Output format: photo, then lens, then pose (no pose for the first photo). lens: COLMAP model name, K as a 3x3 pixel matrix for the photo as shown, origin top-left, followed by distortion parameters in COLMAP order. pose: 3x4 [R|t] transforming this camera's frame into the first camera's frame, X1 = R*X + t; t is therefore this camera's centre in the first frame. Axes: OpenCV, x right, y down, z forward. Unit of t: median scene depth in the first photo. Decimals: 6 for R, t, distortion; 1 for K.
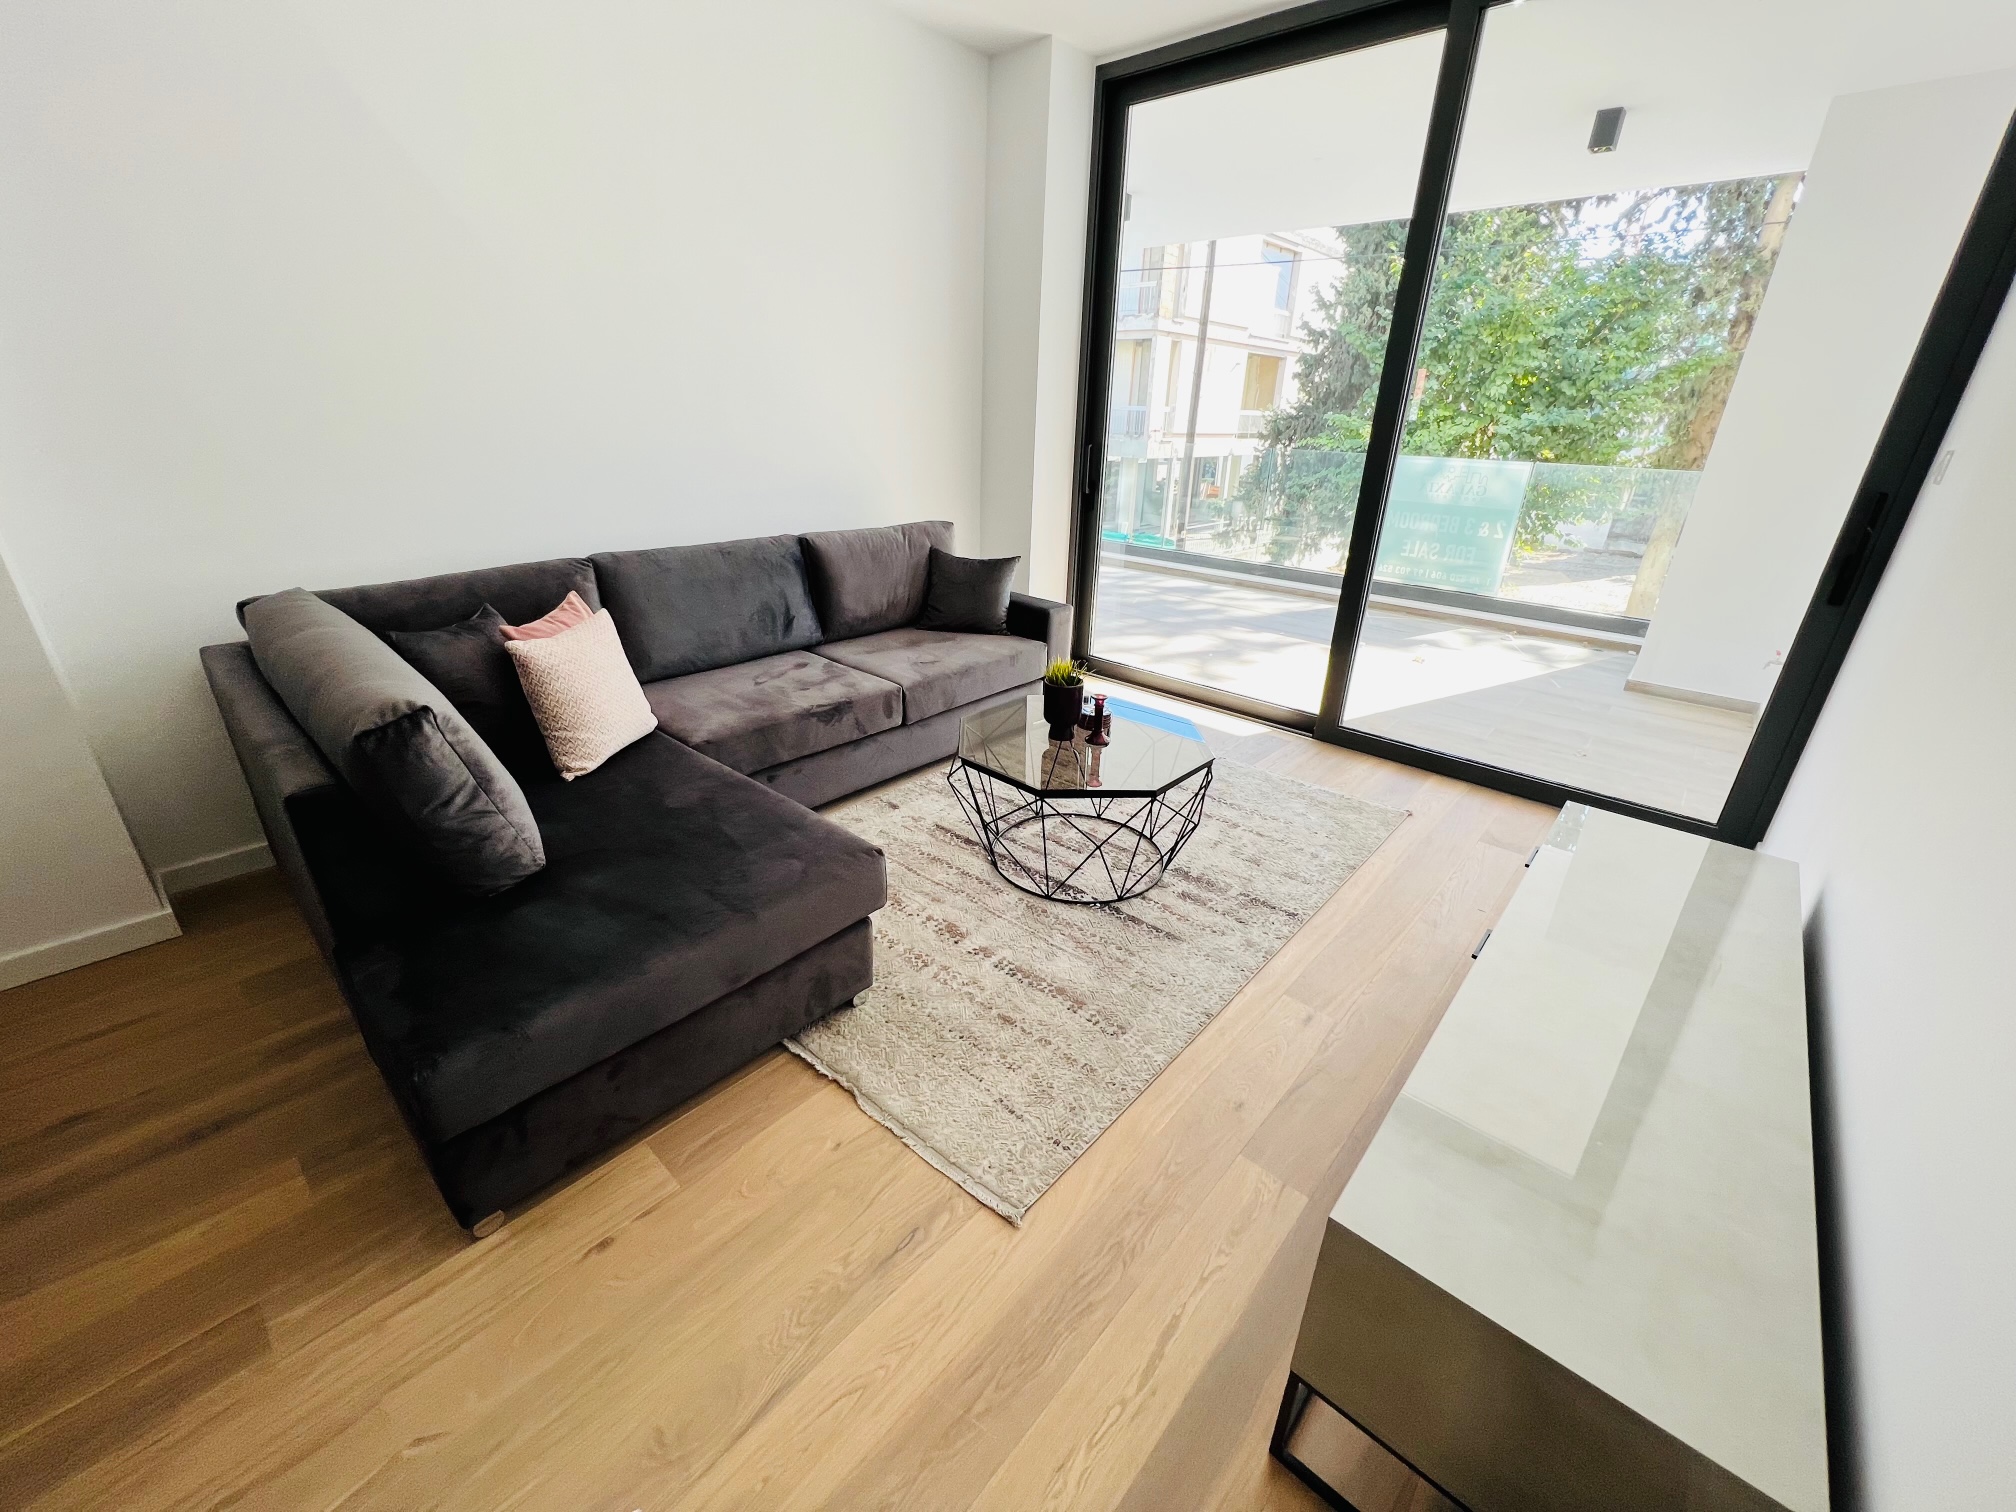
lens RADIAL K [[801.3, 0, 1004.3], [0, 801.3, 753.7], [0, 0, 1]] dist [-0.003295, -0.000051]
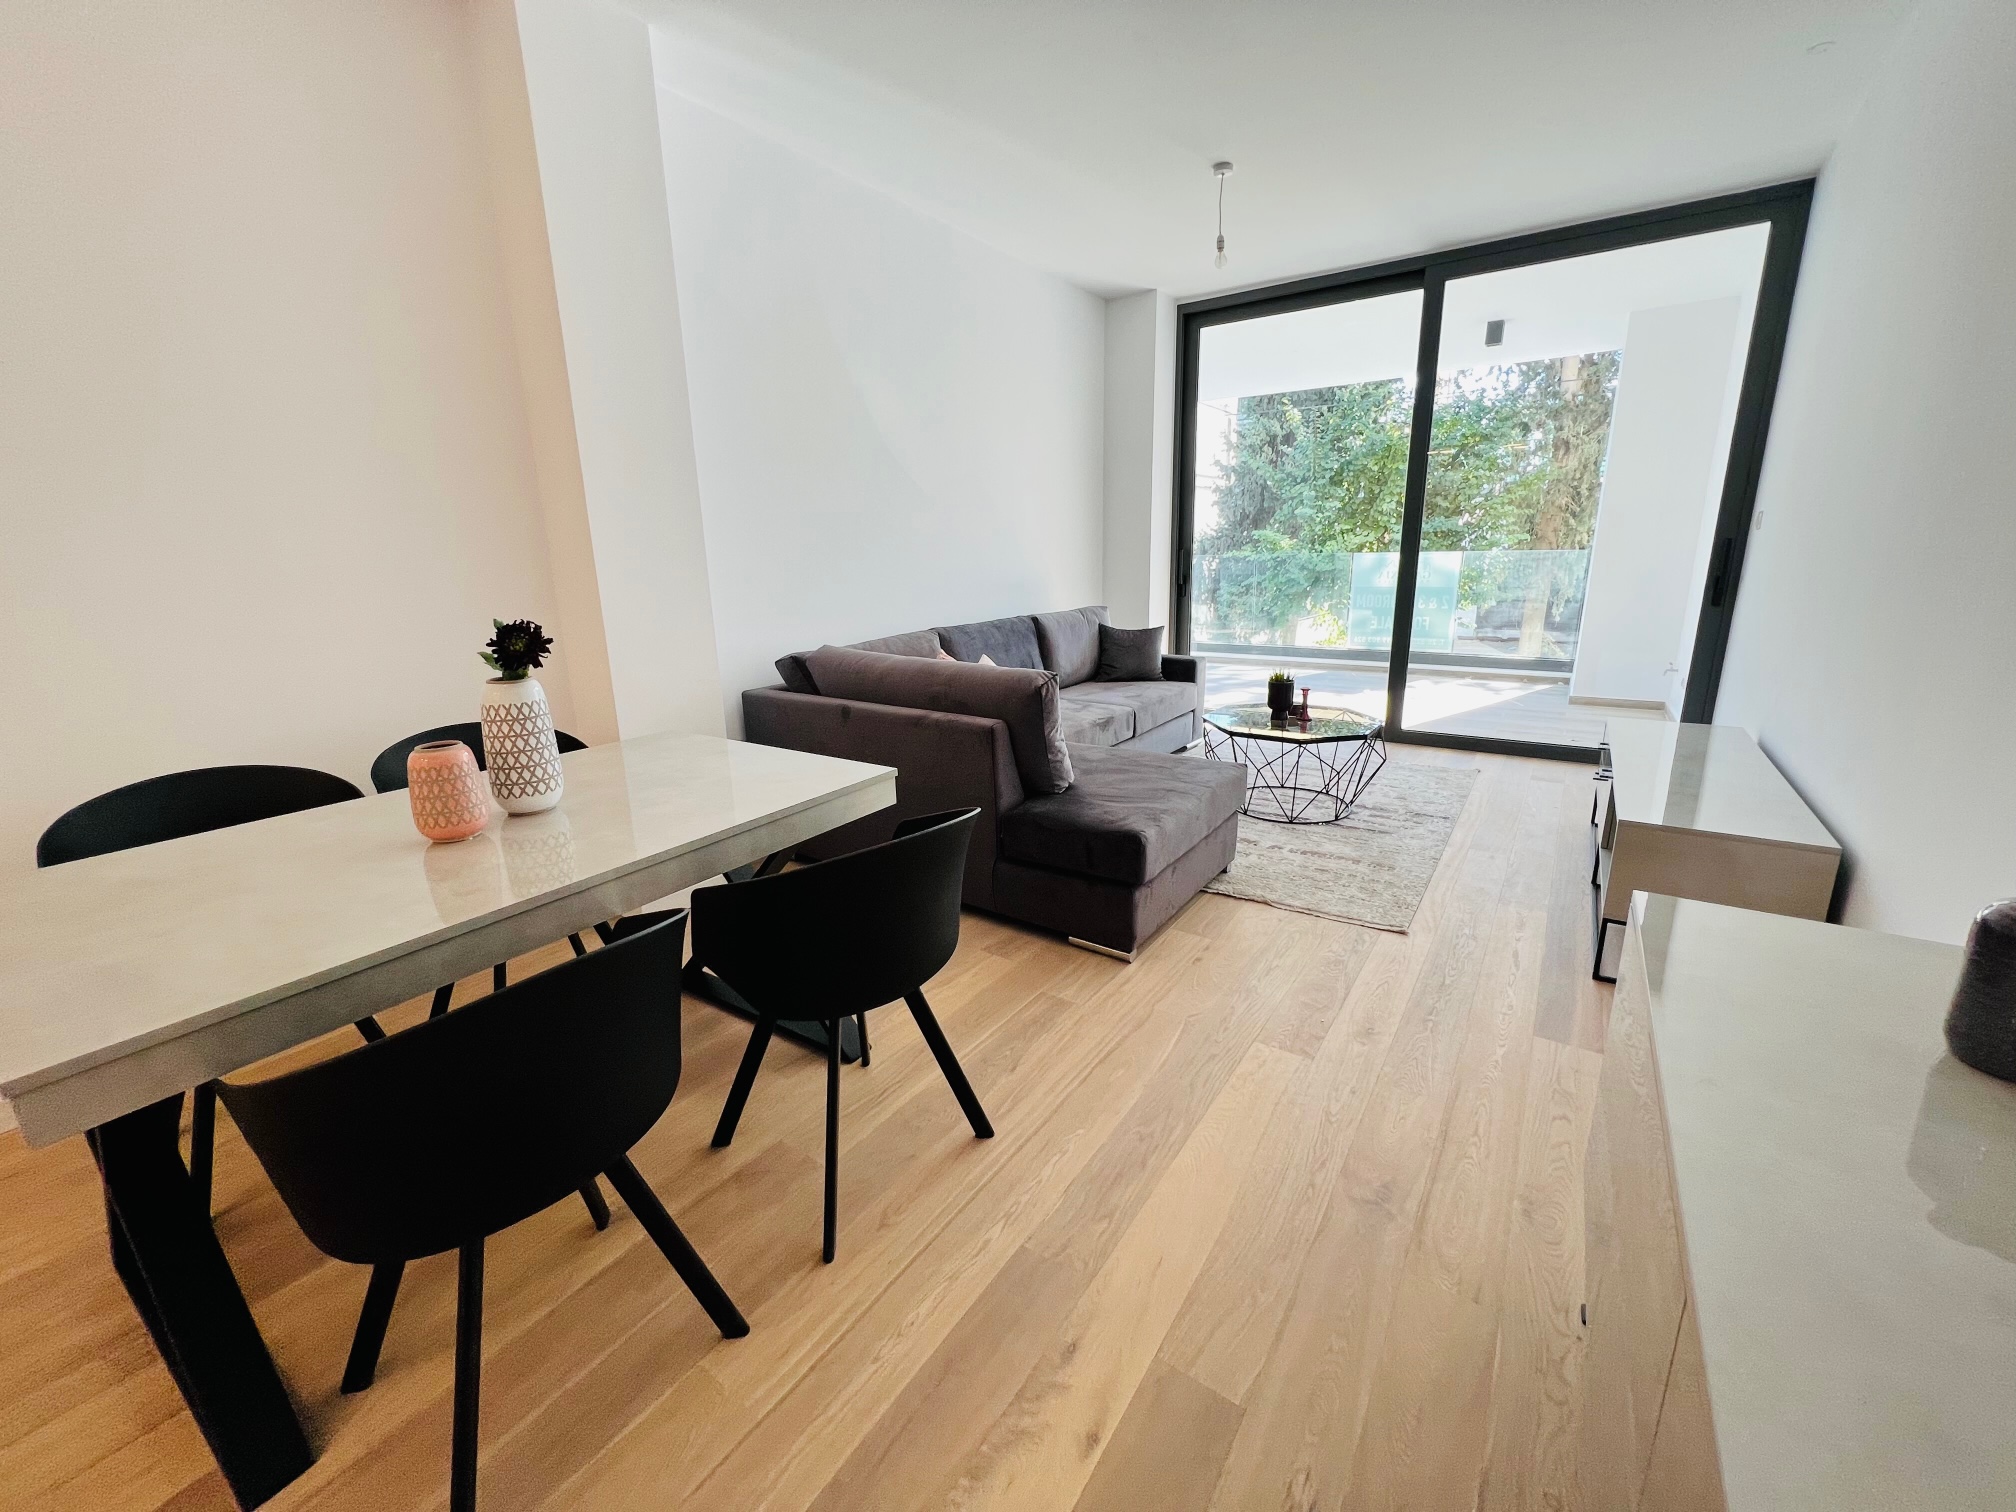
lens RADIAL K [[801.3, 0, 1010.3], [0, 801.3, 751.0], [0, 0, 1]] dist [-0.003295, -0.000051]
pose [[0.991080, -0.078353, 0.107806, -0.397143], [0.094243, 0.983996, -0.151229, 0.145253], [-0.094232, 0.160040, 0.982602, -0.286339]]
